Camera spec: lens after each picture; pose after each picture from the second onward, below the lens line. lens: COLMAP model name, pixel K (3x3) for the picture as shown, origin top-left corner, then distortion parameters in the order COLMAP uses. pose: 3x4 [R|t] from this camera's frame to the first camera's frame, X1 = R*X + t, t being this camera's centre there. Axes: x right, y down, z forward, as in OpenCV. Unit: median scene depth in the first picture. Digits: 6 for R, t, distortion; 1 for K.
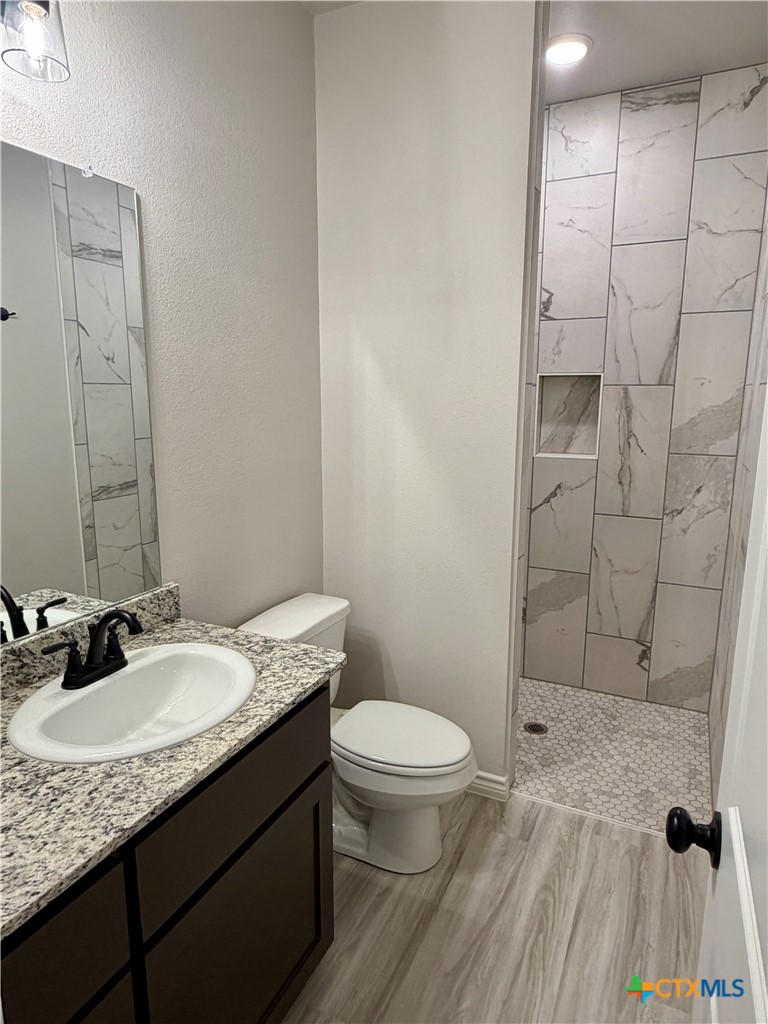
lens RADIAL K [[619.8, 0, 384.2], [0, 619.8, 512.0], [0, 0, 1]] dist [-0.003741, -0.000794]
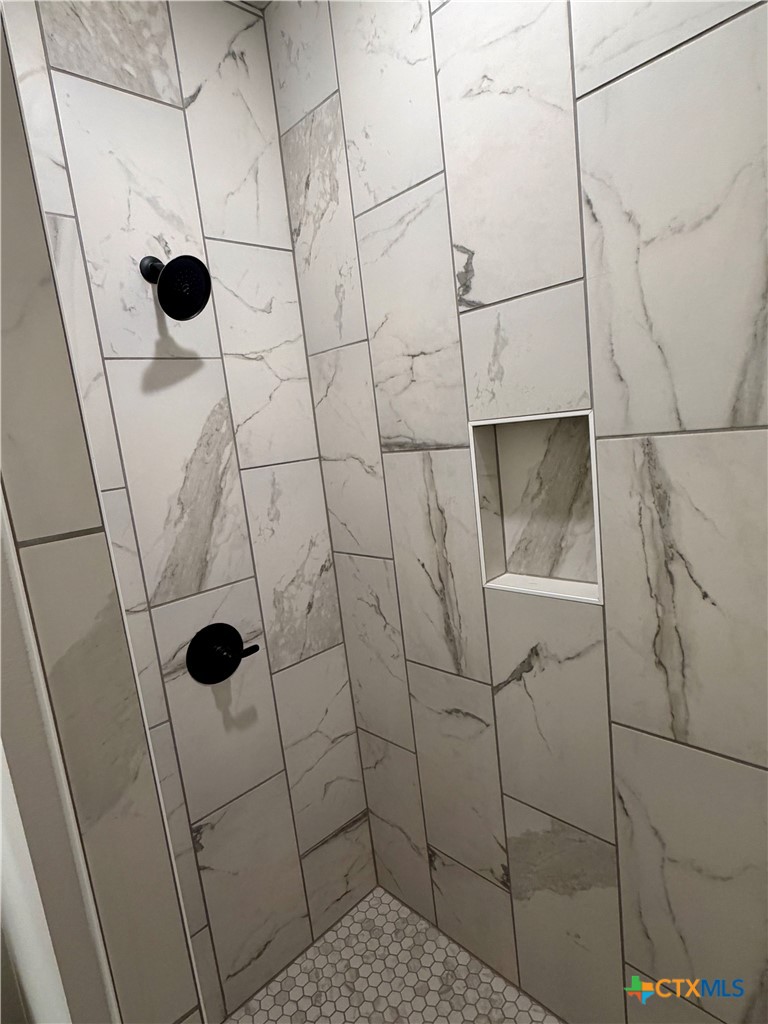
lens RADIAL K [[559.9, 0, 384.3], [0, 559.9, 515.3], [0, 0, 1]] dist [-0.000793, 0.000722]
pose [[0.935960, -0.052687, -0.348143, 0.343712], [0.047701, 0.998599, -0.022885, -0.147687], [0.348861, 0.004812, 0.937162, 0.580220]]
